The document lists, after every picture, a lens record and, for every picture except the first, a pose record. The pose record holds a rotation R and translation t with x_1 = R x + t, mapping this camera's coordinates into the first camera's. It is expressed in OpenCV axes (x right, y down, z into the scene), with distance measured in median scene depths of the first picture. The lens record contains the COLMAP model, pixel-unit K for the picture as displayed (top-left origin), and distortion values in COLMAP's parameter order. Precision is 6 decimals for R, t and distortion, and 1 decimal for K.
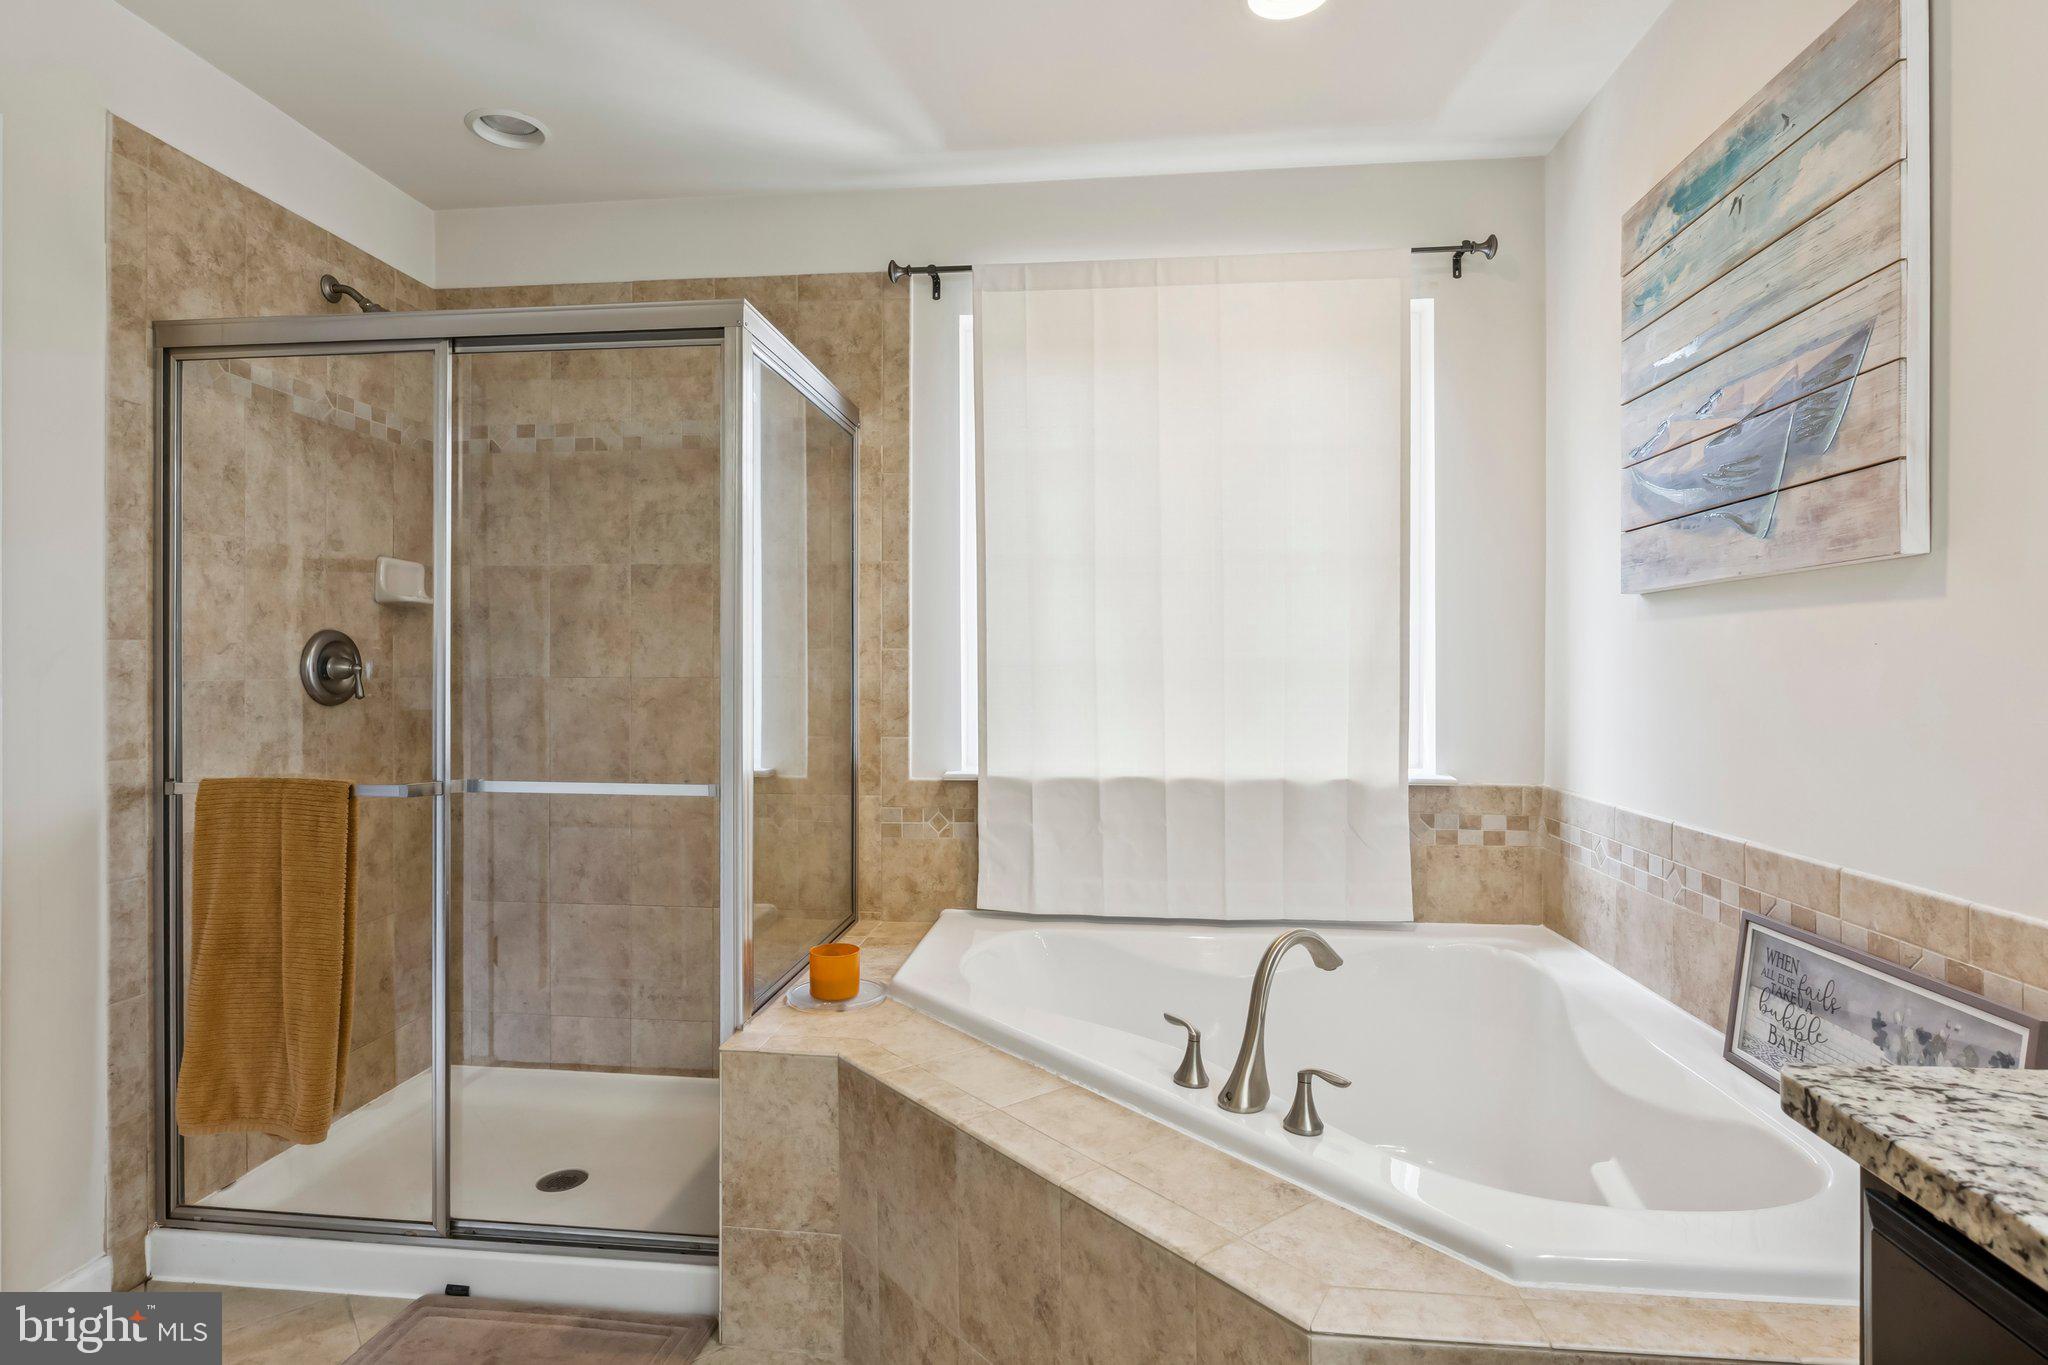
lens RADIAL K [[1025.8, 0, 1022.1], [0, 1025.8, 678.0], [0, 0, 1]] dist [0.000083, -0.001027]
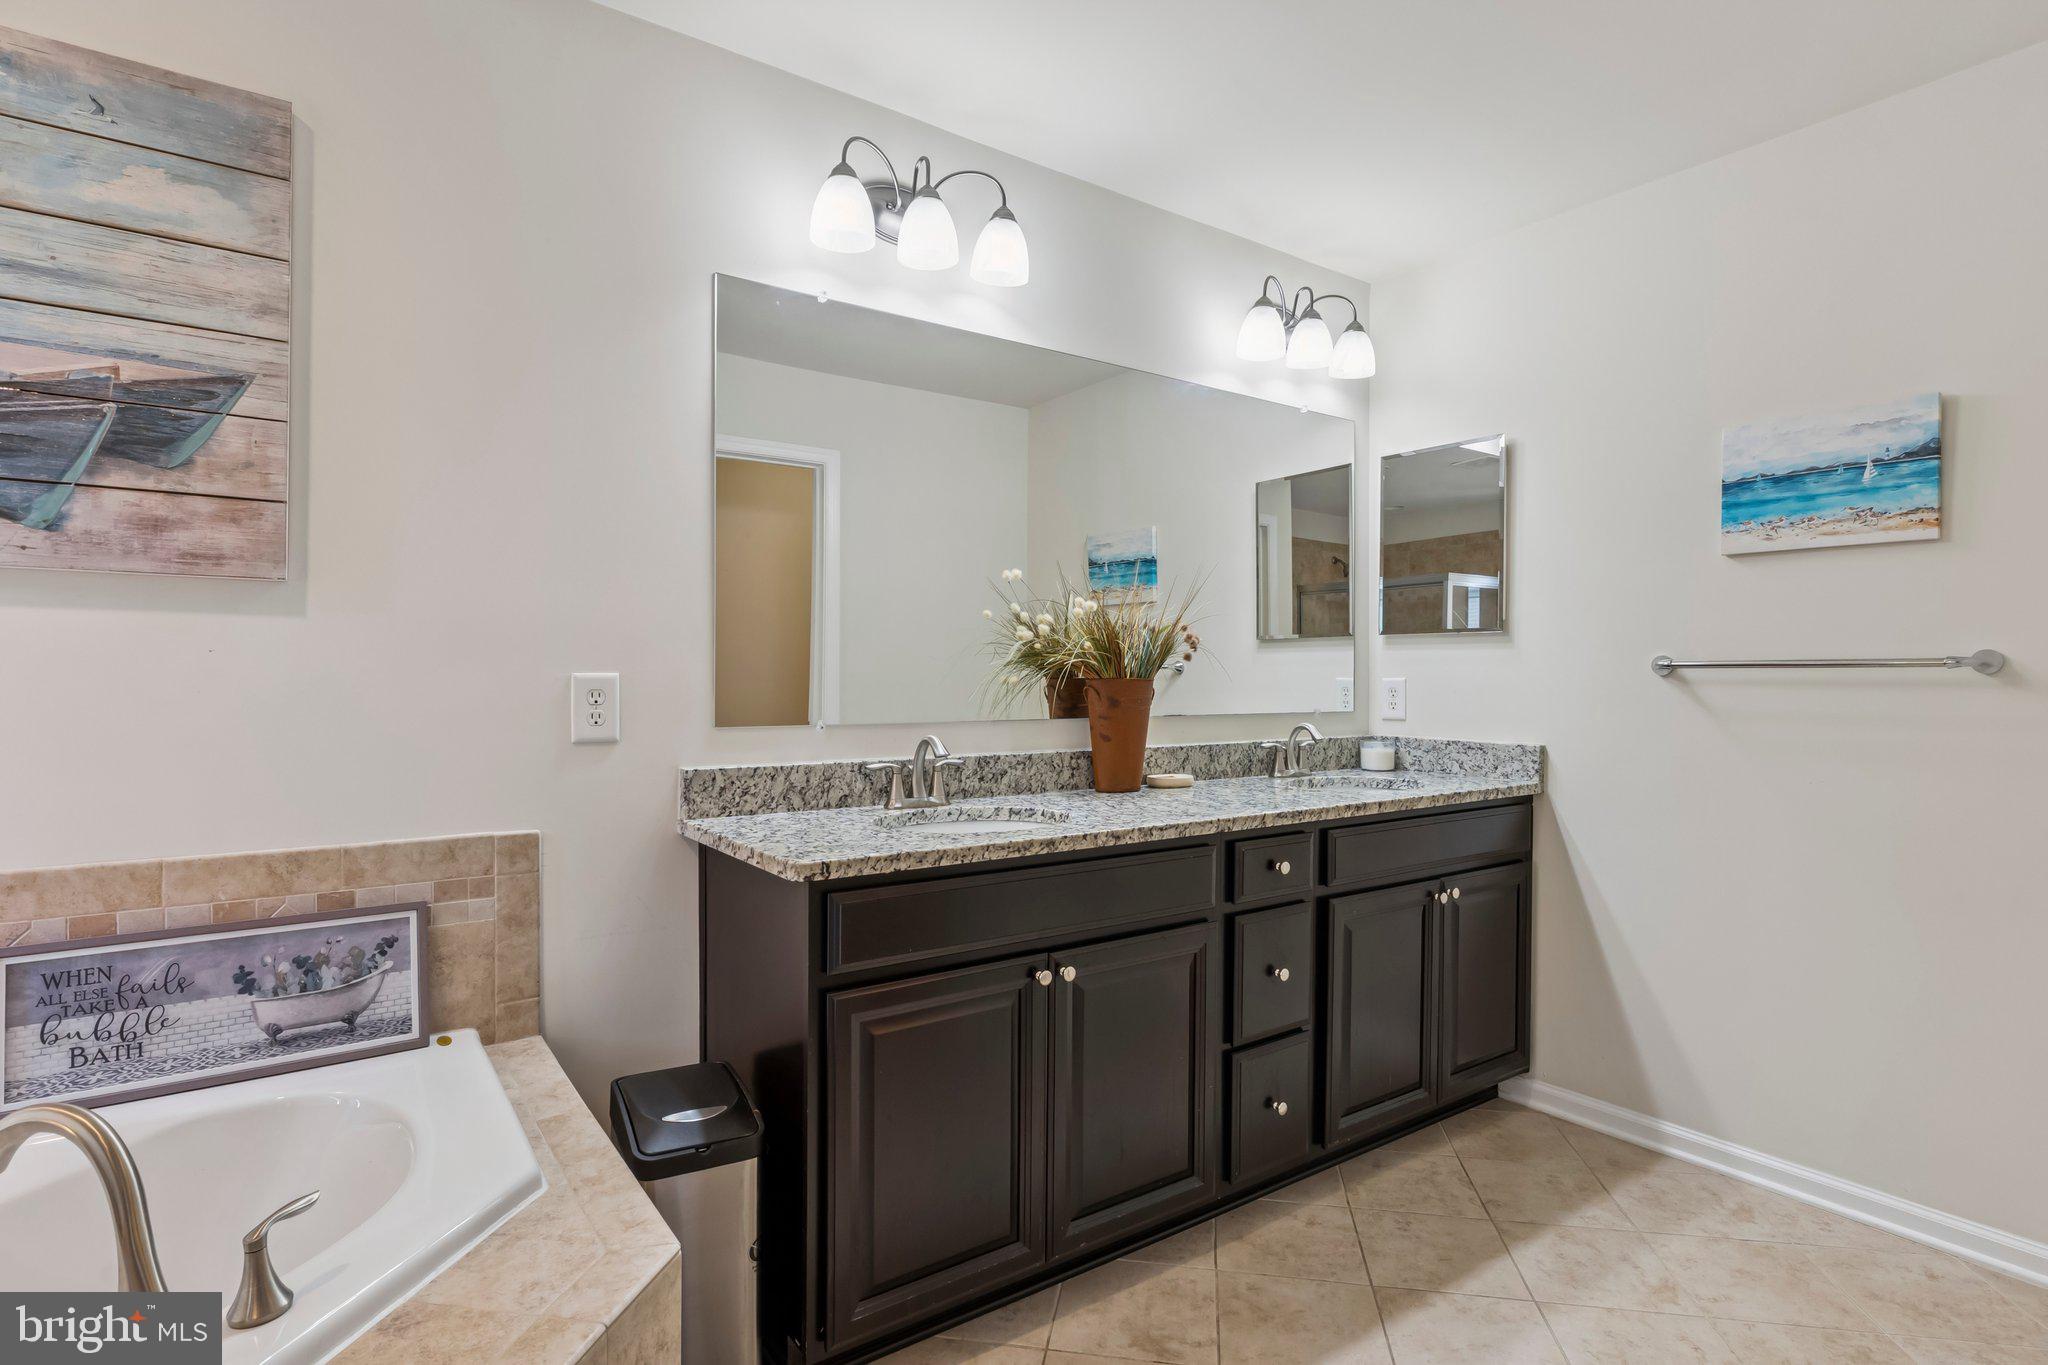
lens RADIAL K [[1025.8, 0, 1022.1], [0, 1025.8, 678.0], [0, 0, 1]] dist [0.000083, -0.001027]
pose [[-0.649278, -0.006600, 0.760523, -0.592935], [-0.000809, 0.999968, 0.007987, -0.012361], [-0.760551, 0.004571, -0.649262, 1.014757]]
